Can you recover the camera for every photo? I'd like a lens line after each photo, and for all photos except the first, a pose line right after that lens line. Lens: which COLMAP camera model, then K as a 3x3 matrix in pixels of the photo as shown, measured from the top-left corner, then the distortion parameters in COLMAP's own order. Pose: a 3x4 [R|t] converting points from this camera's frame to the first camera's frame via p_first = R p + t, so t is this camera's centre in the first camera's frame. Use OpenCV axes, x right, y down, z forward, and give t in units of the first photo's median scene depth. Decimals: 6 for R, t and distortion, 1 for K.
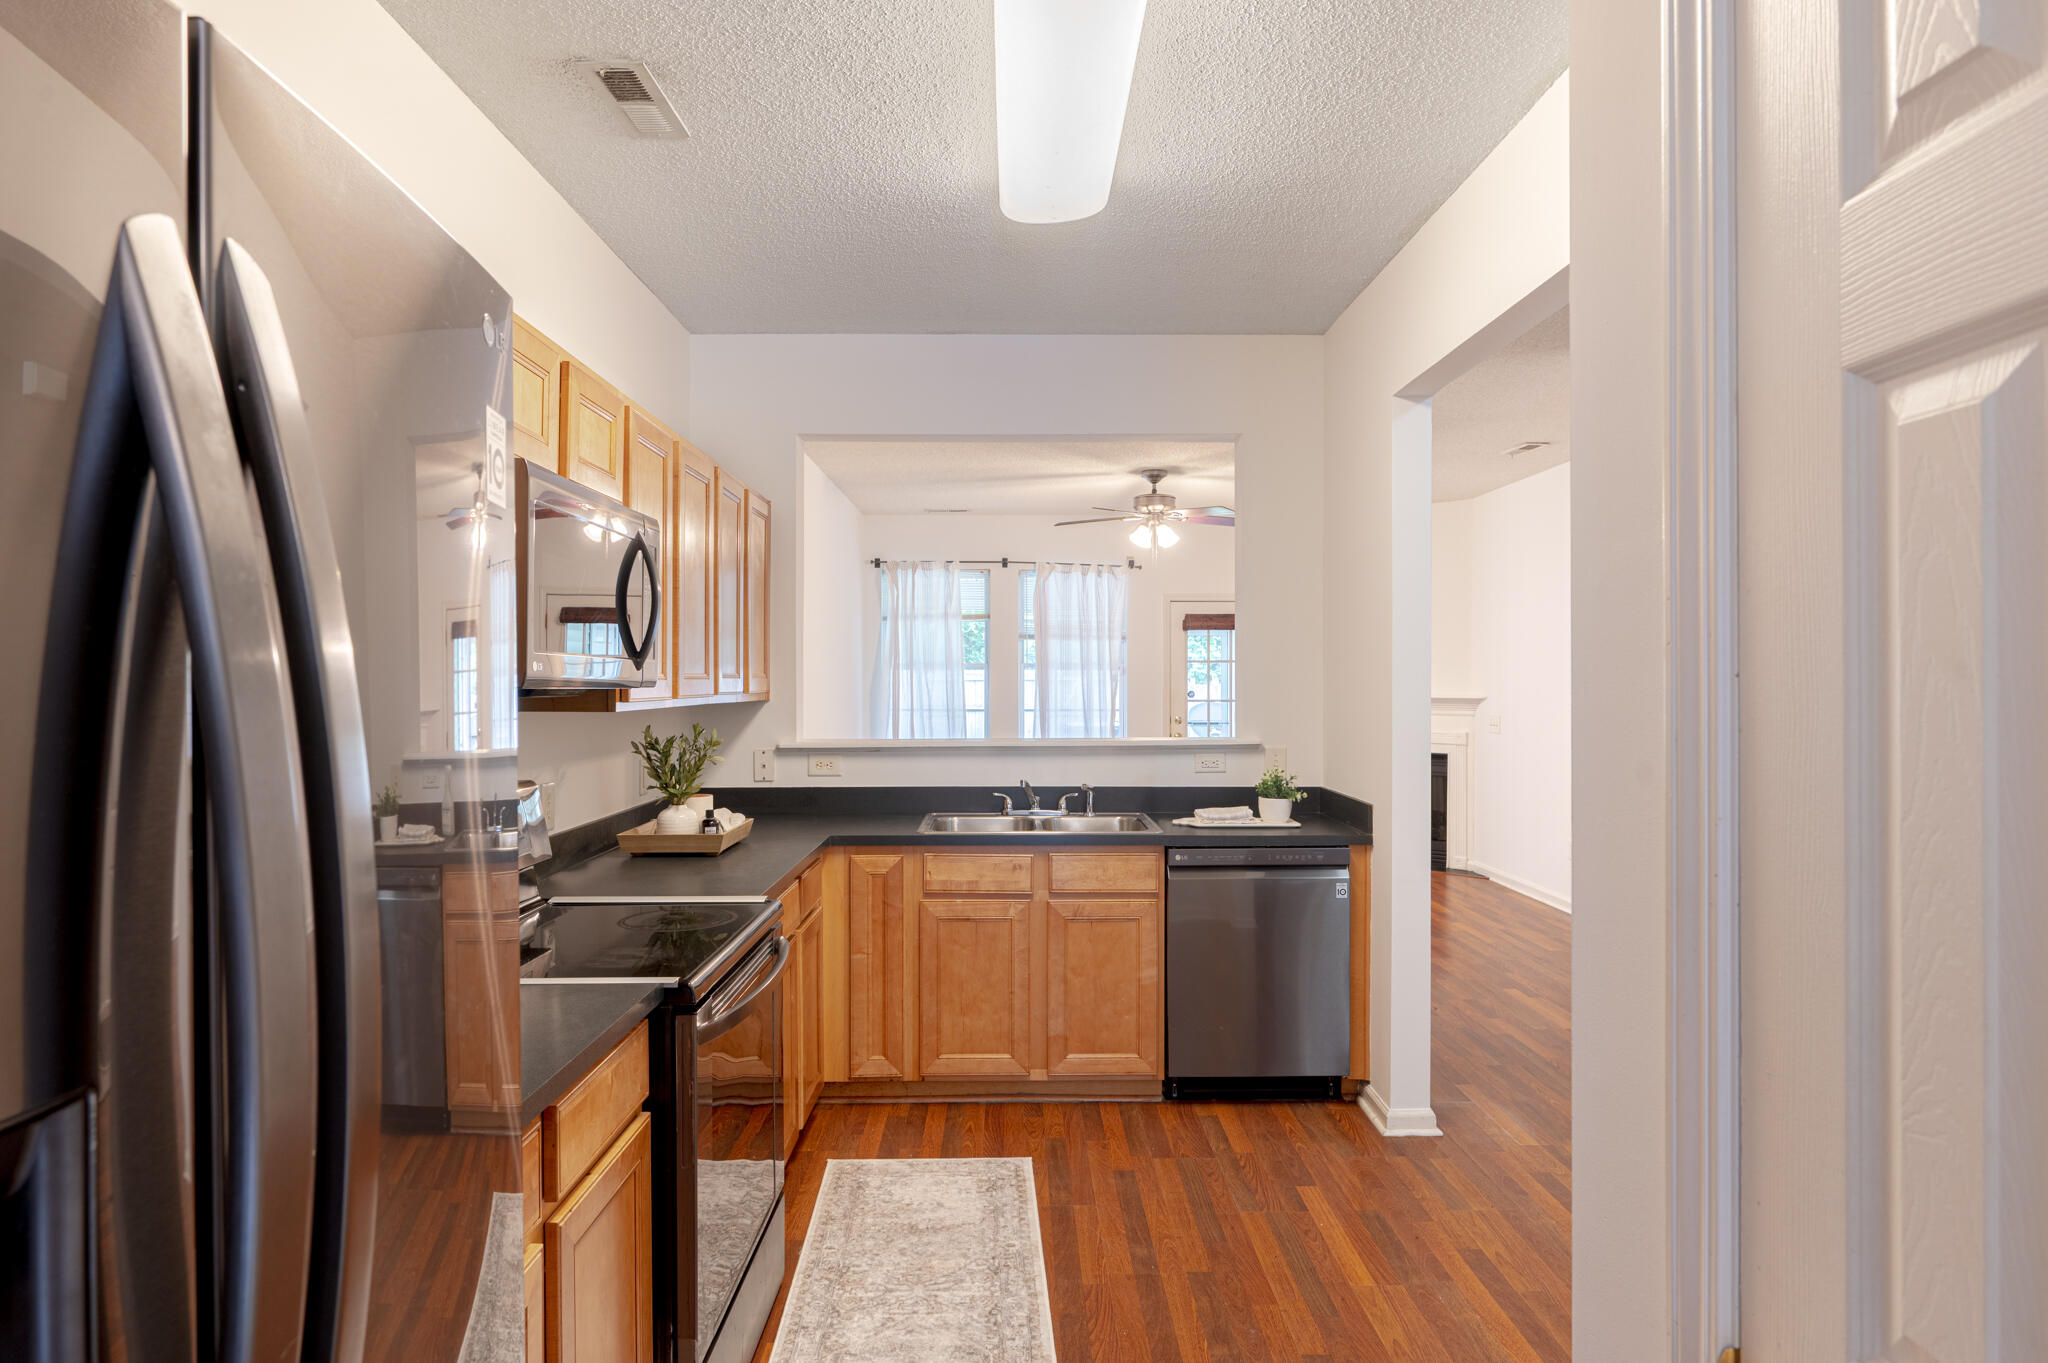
lens RADIAL K [[1170.9, 0, 1032.0], [0, 1170.9, 678.2], [0, 0, 1]] dist [0.002791, 0.000158]
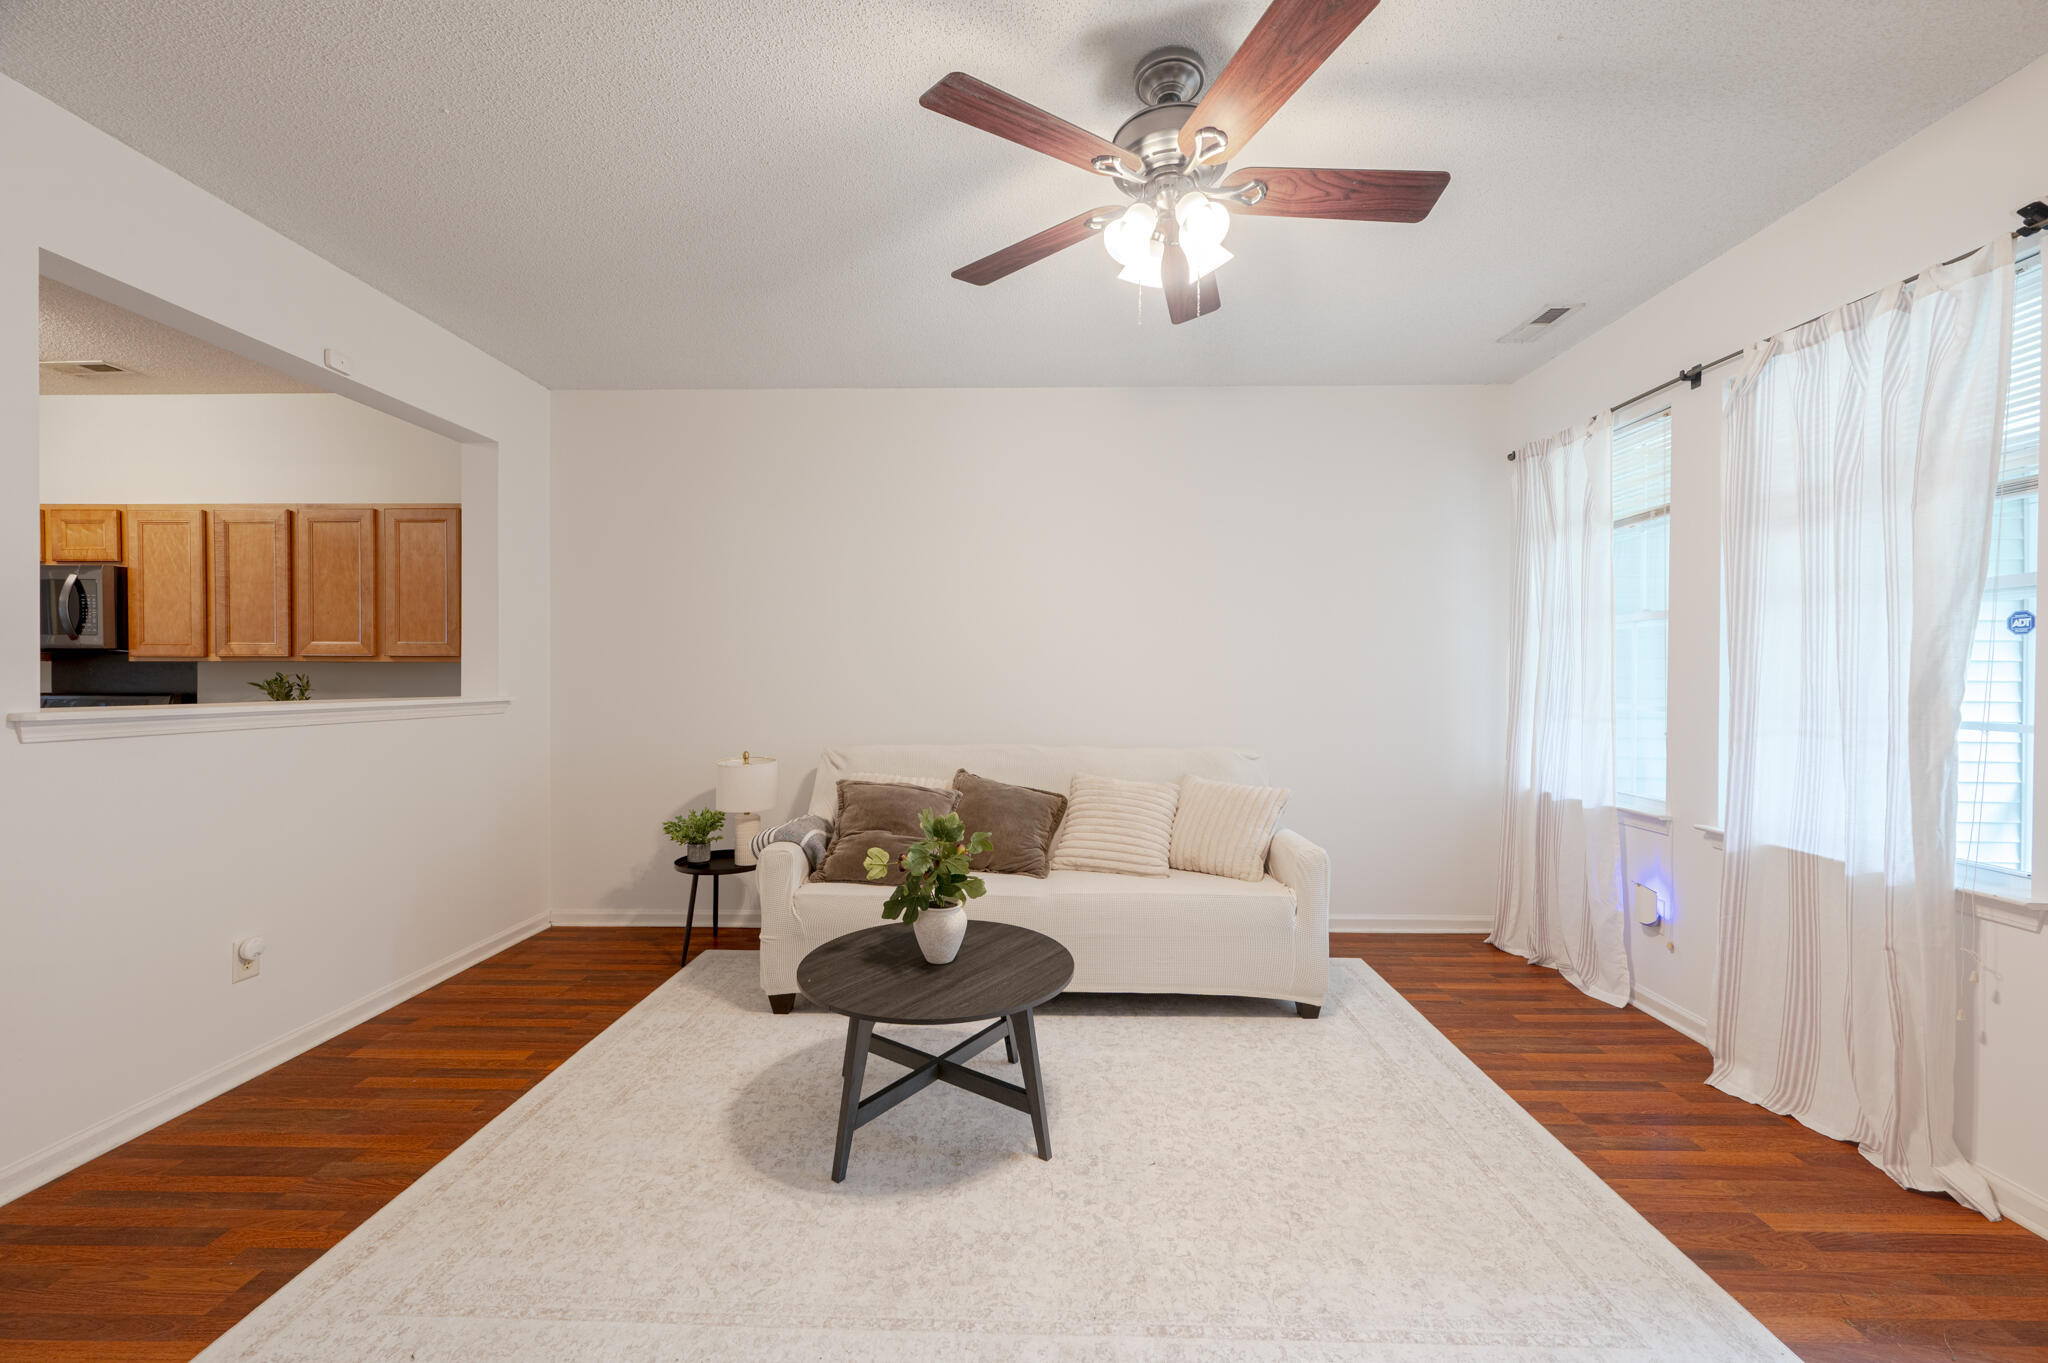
lens RADIAL K [[804.9, 0, 1026.2], [0, 804.9, 680.8], [0, 0, 1]] dist [0.000559, -0.000123]
pose [[-0.035236, 0.006435, -0.999358, 0.663660], [-0.002324, 0.999976, 0.006521, 0.032757], [0.999376, 0.002552, -0.035220, 1.743995]]
